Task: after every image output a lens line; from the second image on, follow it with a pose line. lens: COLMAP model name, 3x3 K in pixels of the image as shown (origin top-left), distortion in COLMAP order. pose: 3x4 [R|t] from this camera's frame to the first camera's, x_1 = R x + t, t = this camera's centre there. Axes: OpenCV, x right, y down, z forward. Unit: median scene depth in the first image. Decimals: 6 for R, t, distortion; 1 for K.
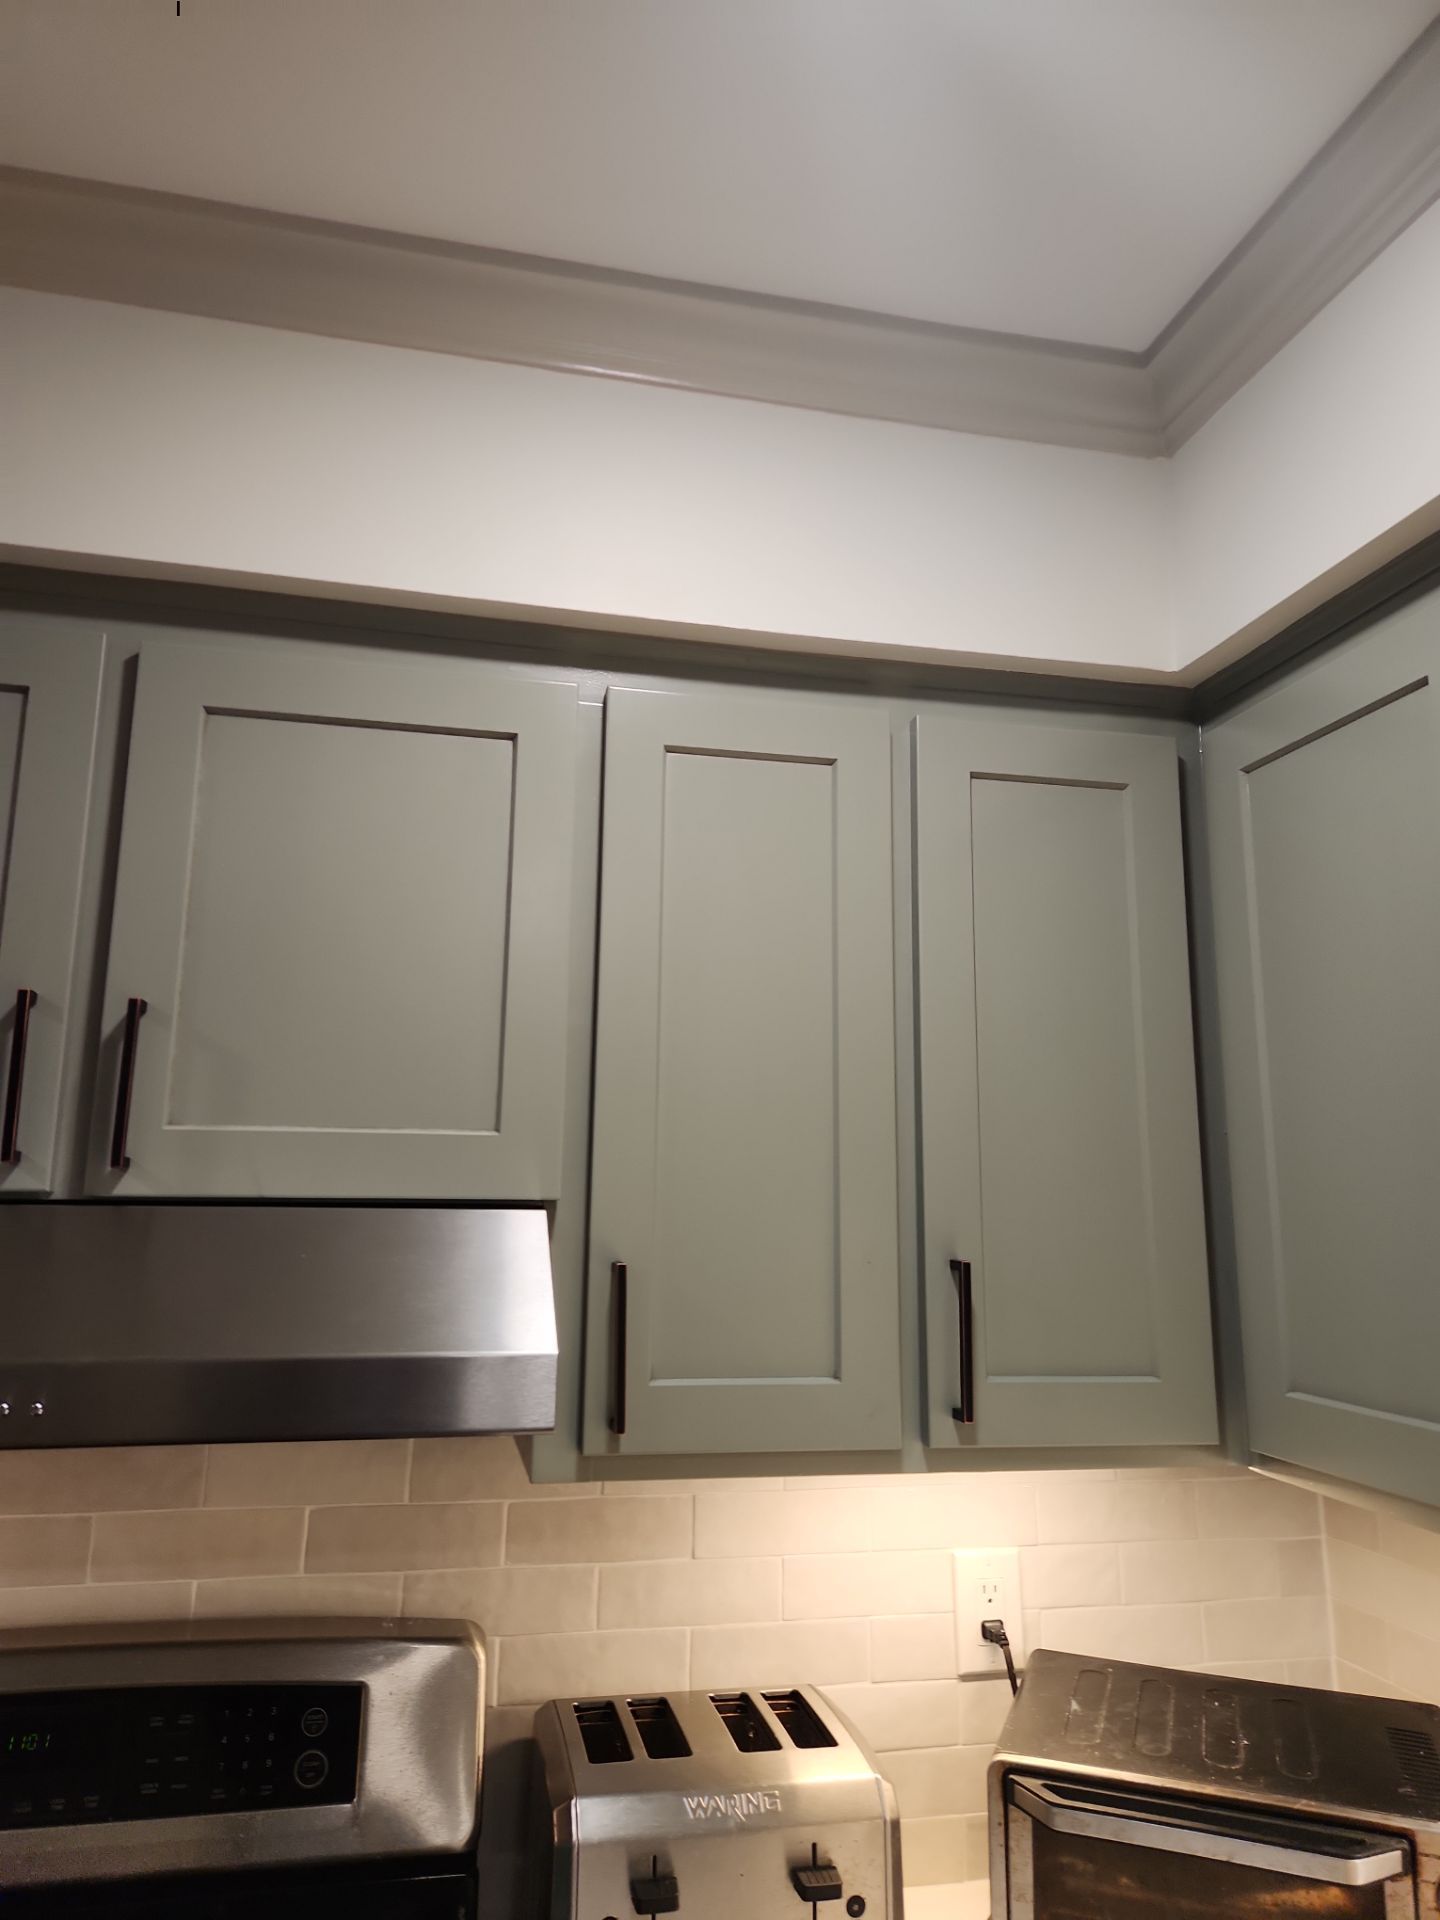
lens RADIAL K [[1292.6, 0, 698.5], [0, 1292.6, 944.1], [0, 0, 1]] dist [0.044283, -0.031922]
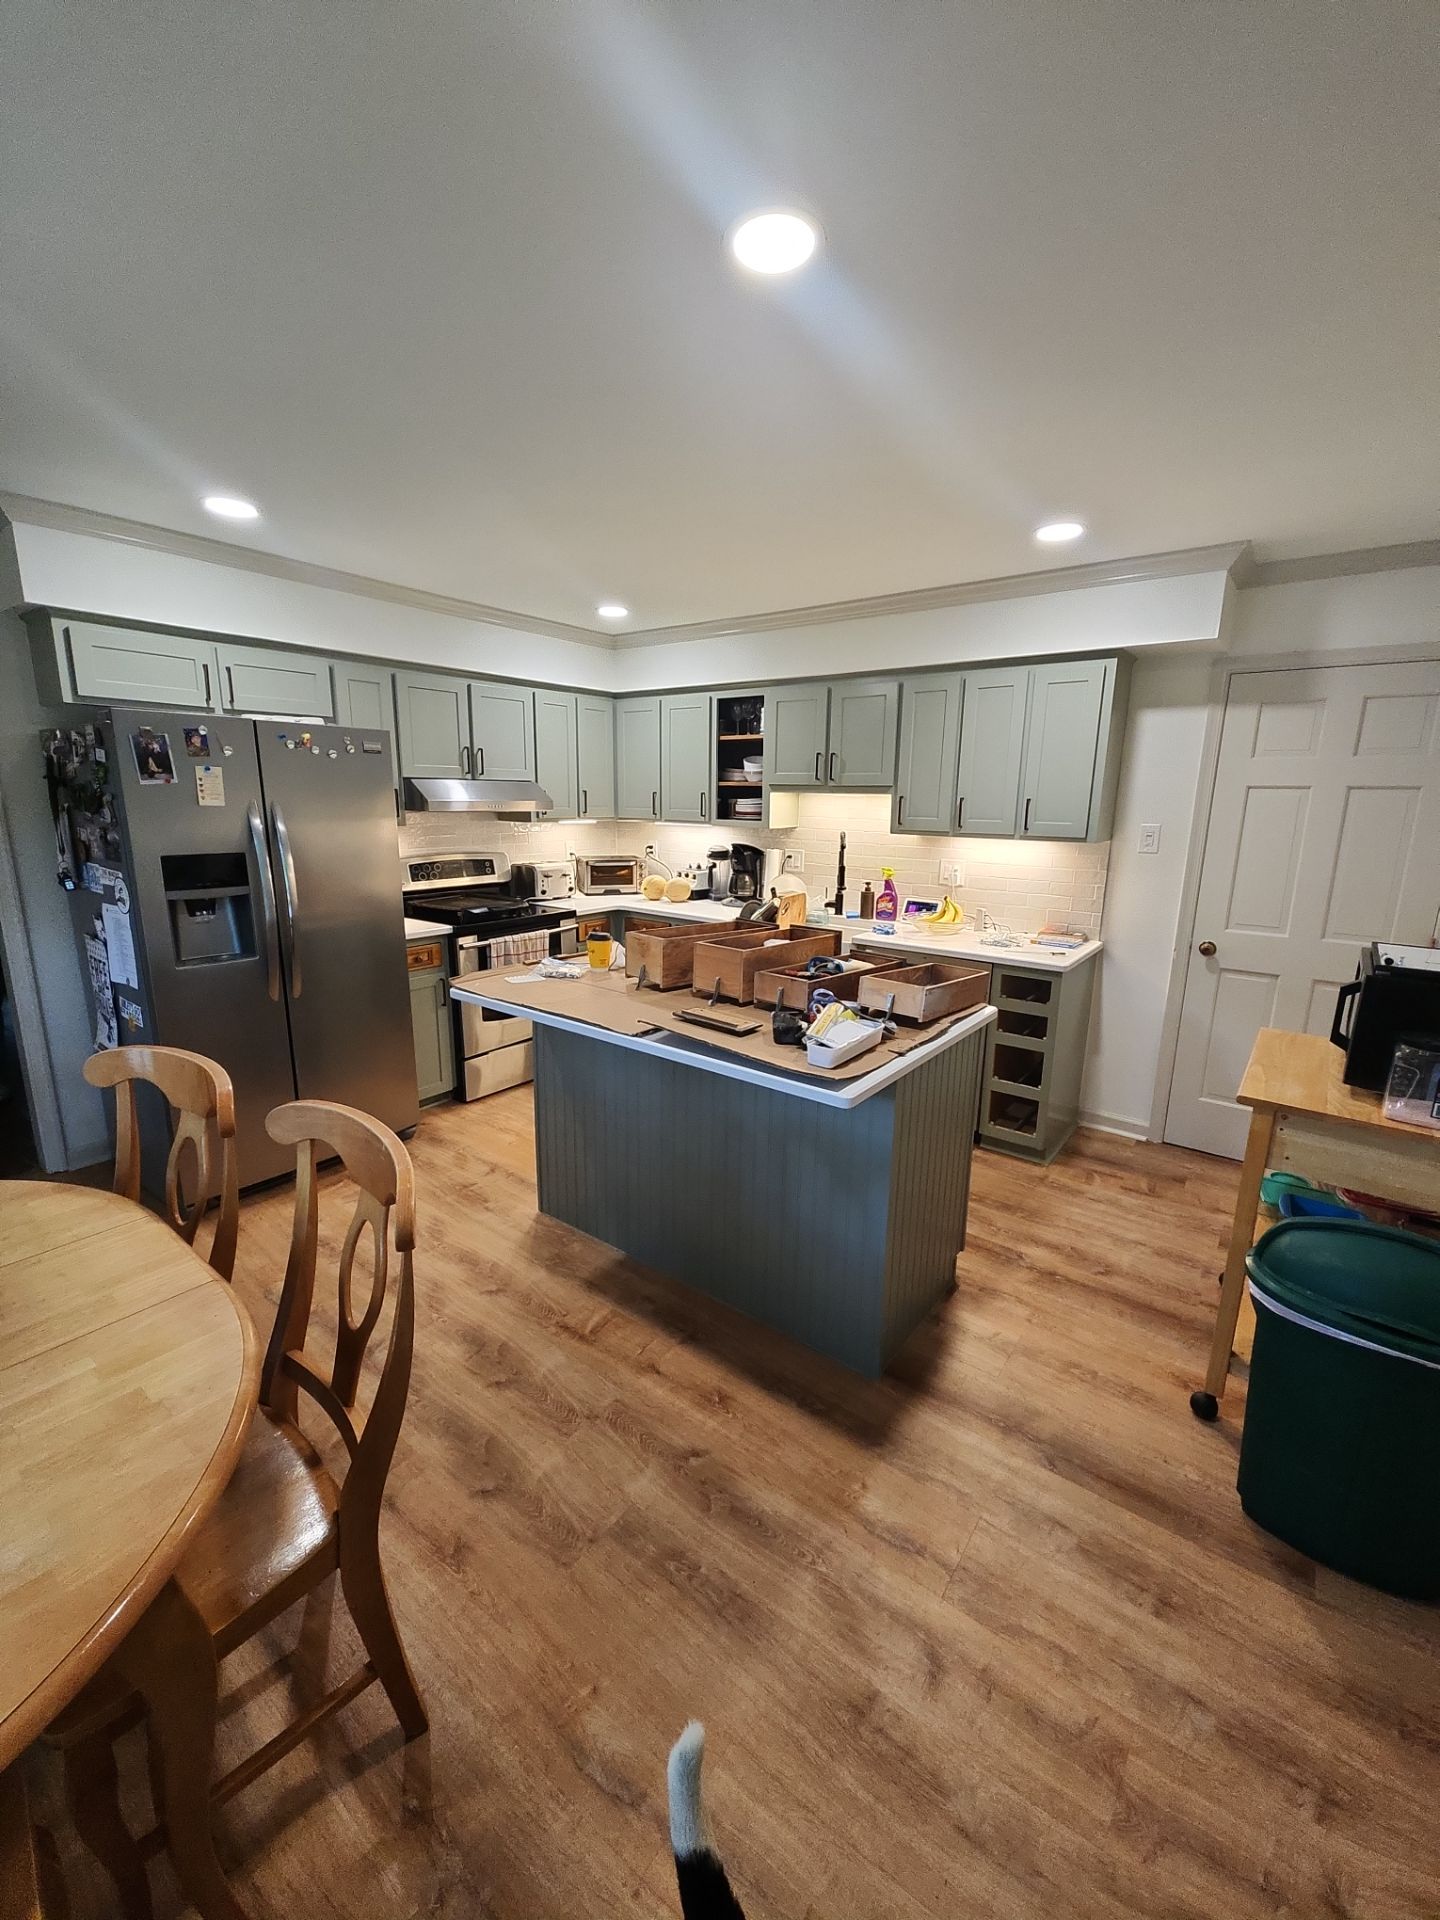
lens RADIAL K [[774.4, 0, 725.9], [0, 774.4, 962.5], [0, 0, 1]] dist [0.014610, -0.008337]
pose [[0.756940, -0.145504, 0.637080, -1.910743], [-0.129162, 0.922352, 0.364121, -0.481206], [-0.640593, -0.357904, 0.679371, -2.479562]]
